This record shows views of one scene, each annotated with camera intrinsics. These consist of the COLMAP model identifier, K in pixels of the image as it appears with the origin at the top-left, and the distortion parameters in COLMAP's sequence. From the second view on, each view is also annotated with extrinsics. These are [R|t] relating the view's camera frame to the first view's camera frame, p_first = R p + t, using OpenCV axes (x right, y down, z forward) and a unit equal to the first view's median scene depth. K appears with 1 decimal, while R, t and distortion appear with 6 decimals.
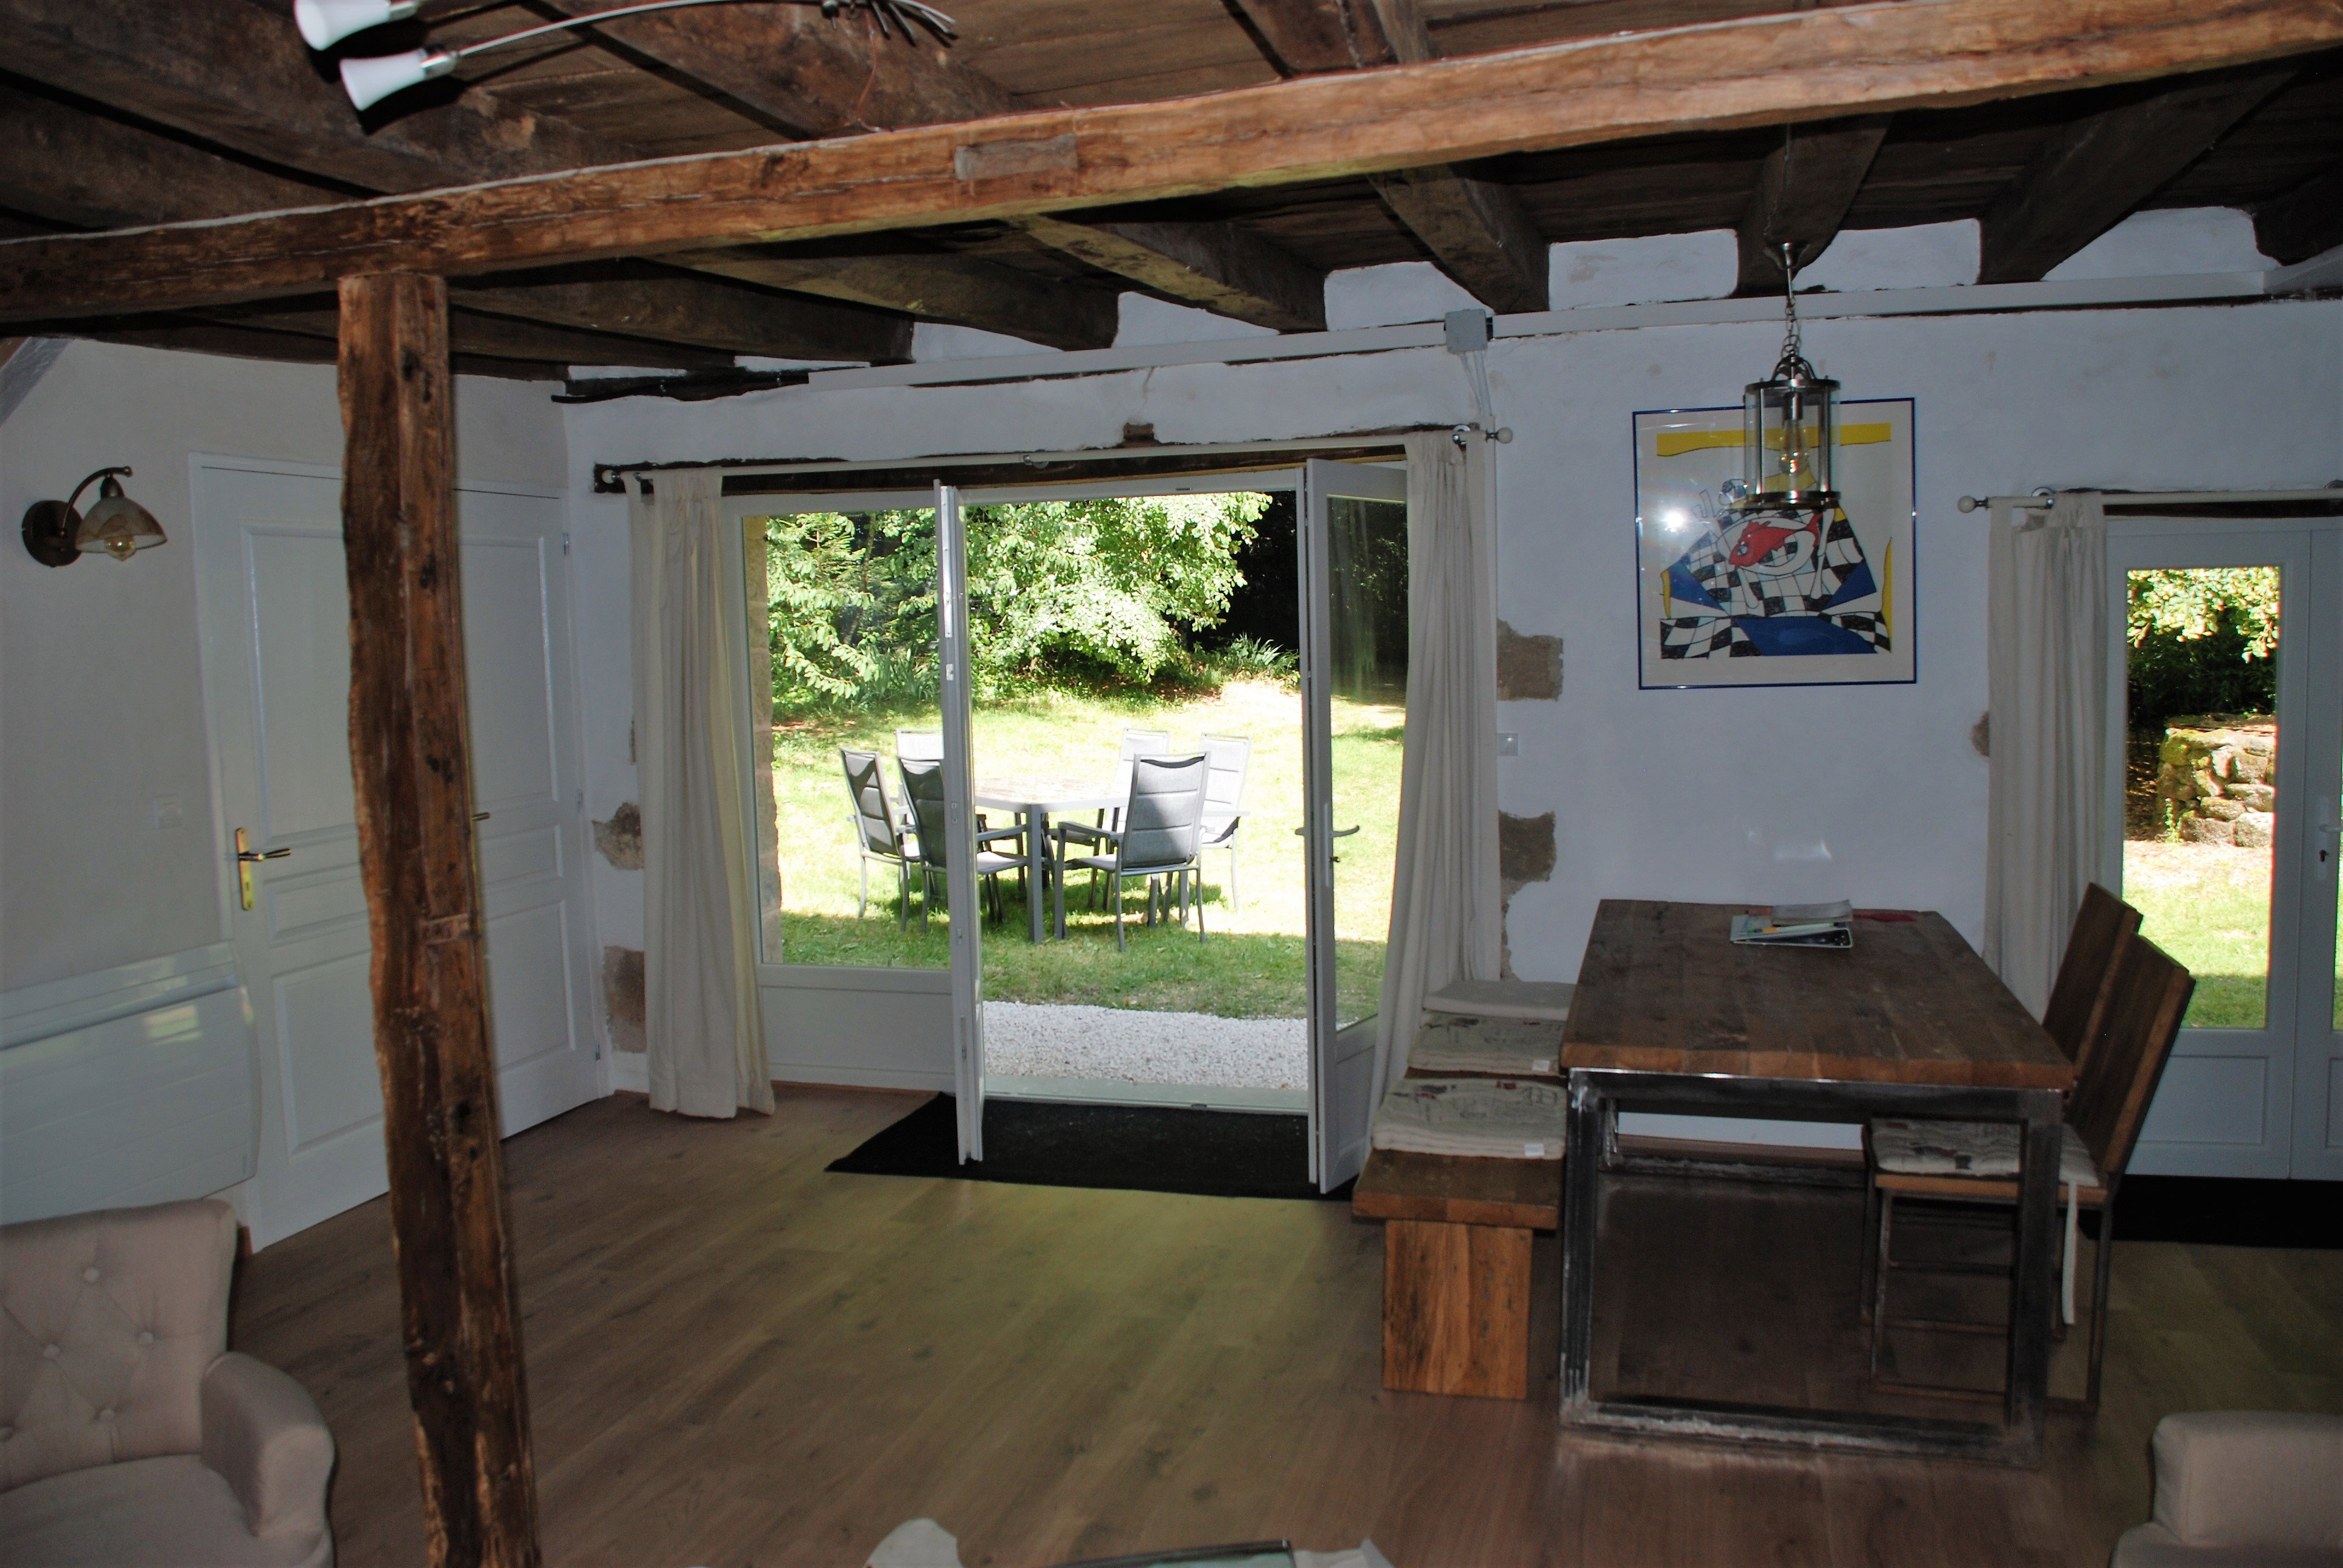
lens RADIAL K [[1863.0, 0, 1166.9], [0, 1863.0, 787.1], [0, 0, 1]] dist [-0.068974, -0.000211]
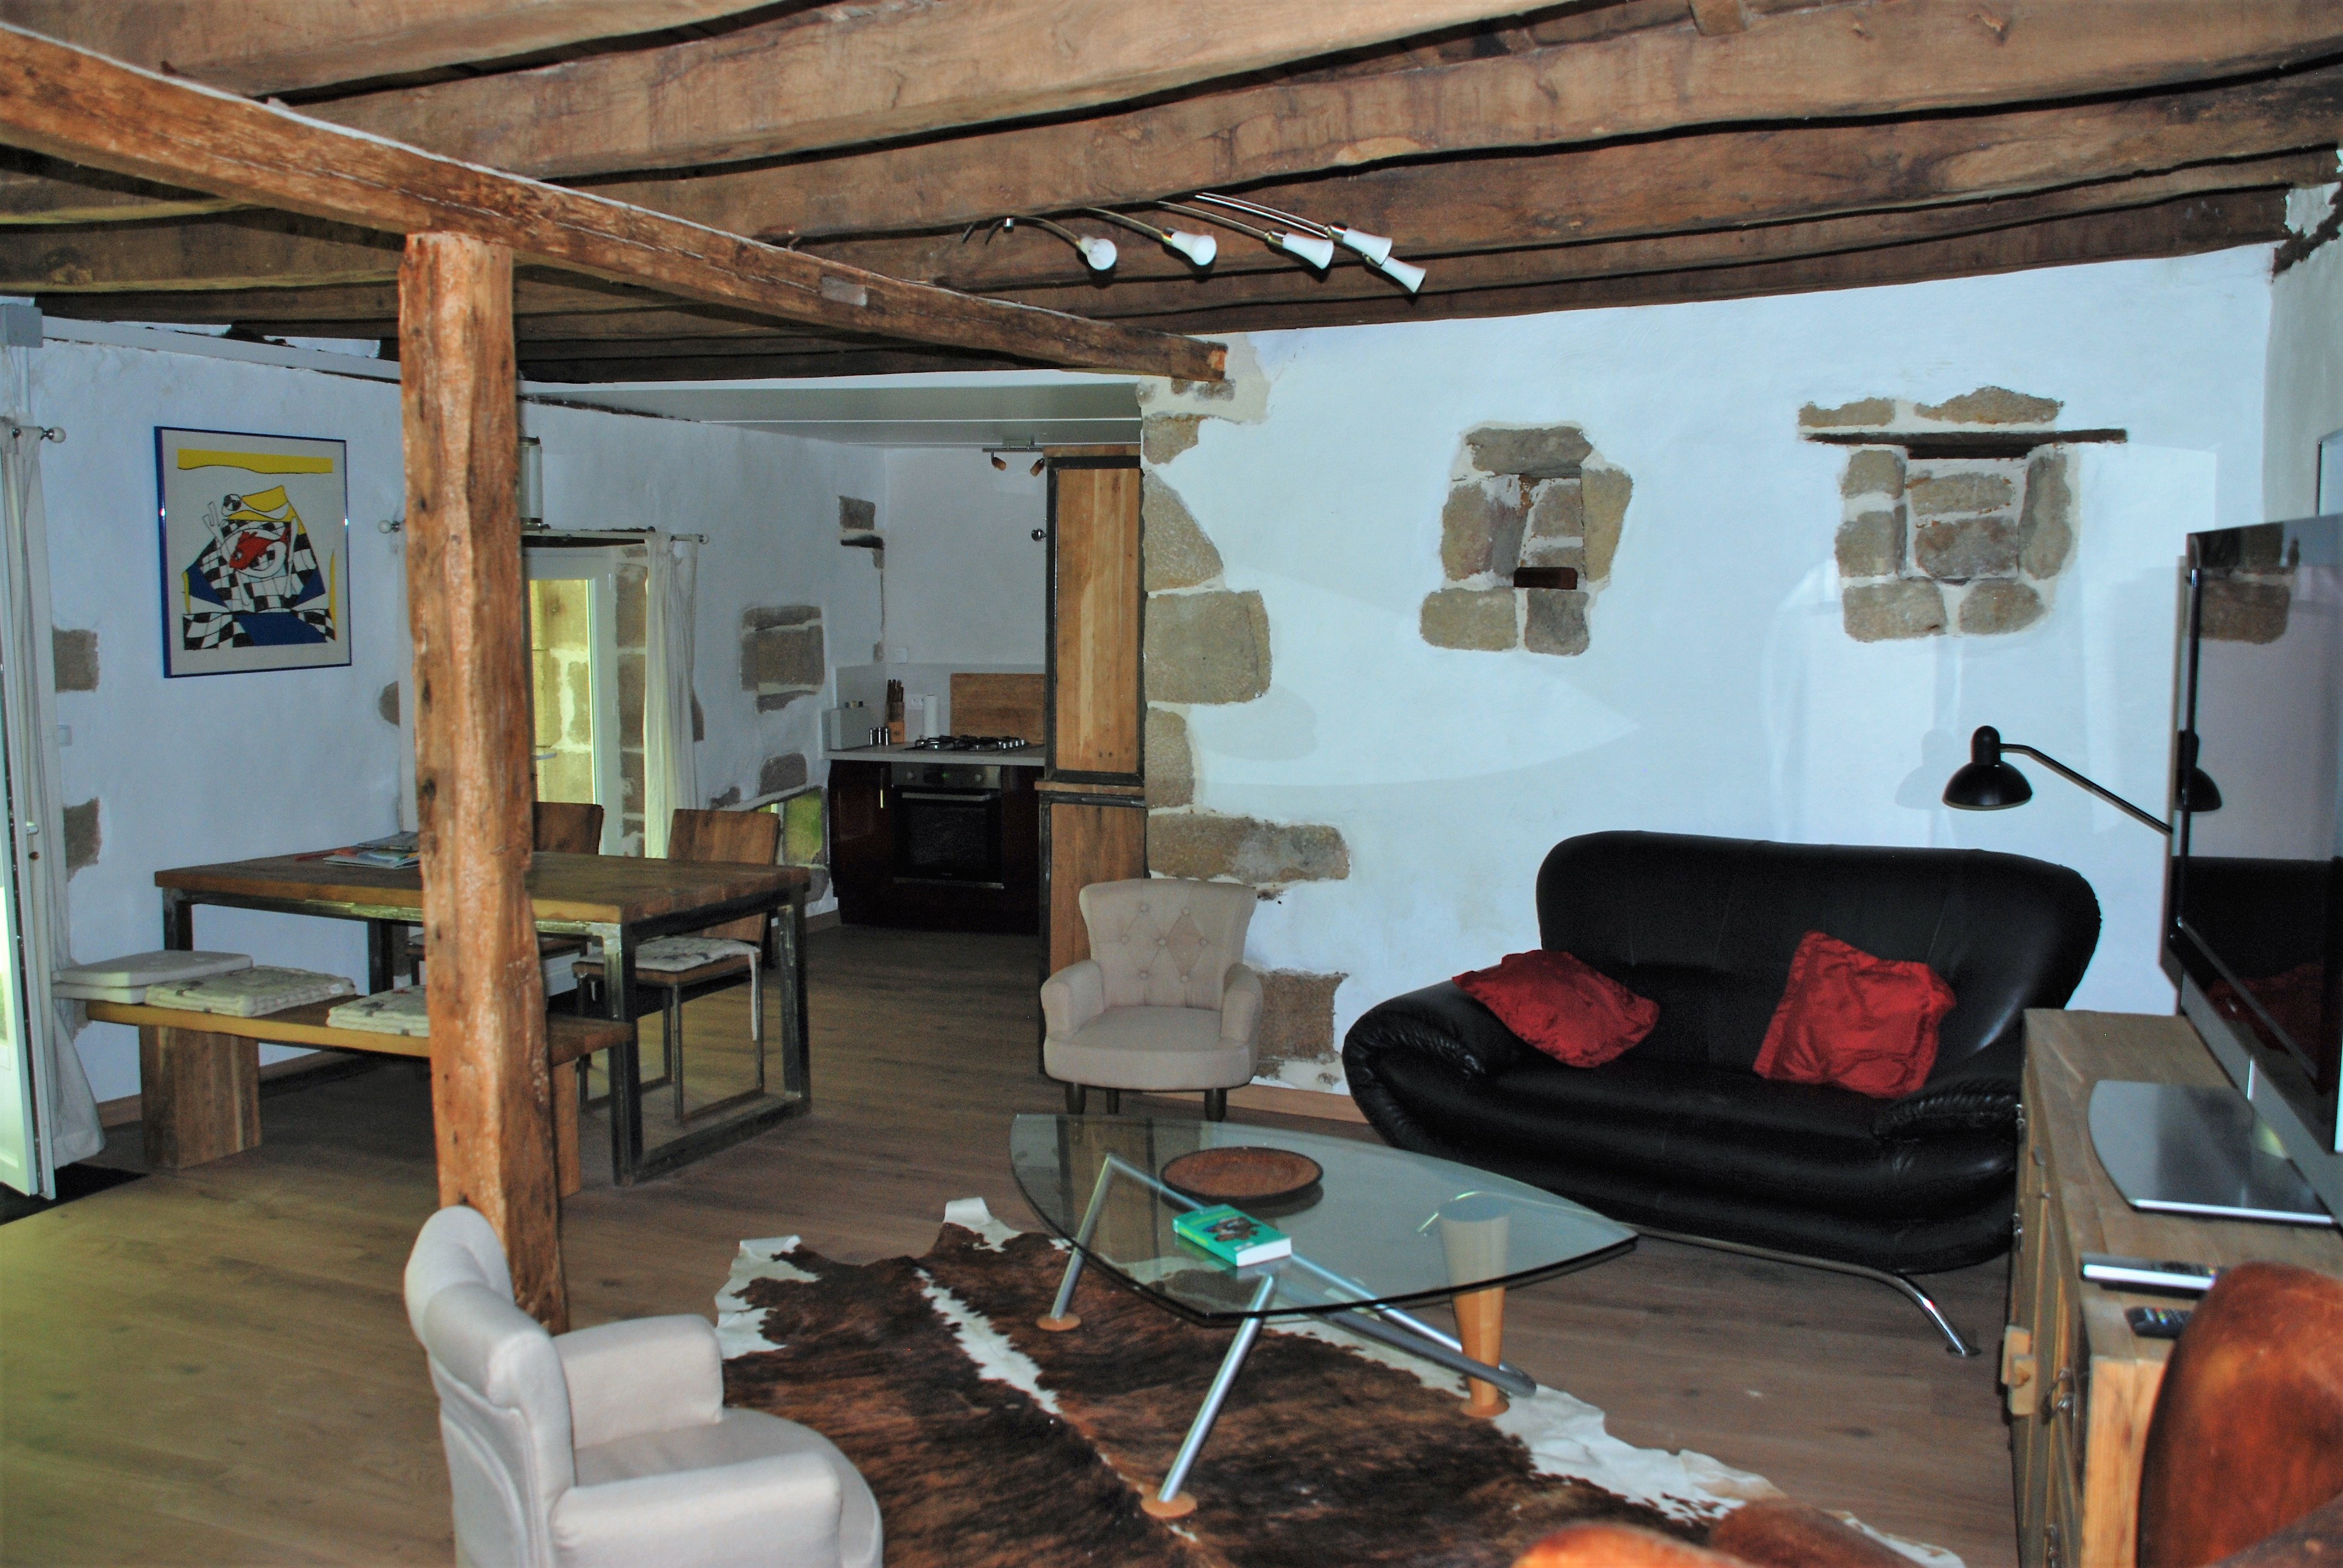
lens RADIAL K [[1934.7, 0, 1167.2], [0, 1934.7, 782.8], [0, 0, 1]] dist [-0.055846, -0.002610]
pose [[0.090005, -0.073176, 0.993249, -0.850731], [0.094945, 0.993385, 0.064583, -0.007452], [-0.991405, 0.088492, 0.096357, 0.314917]]
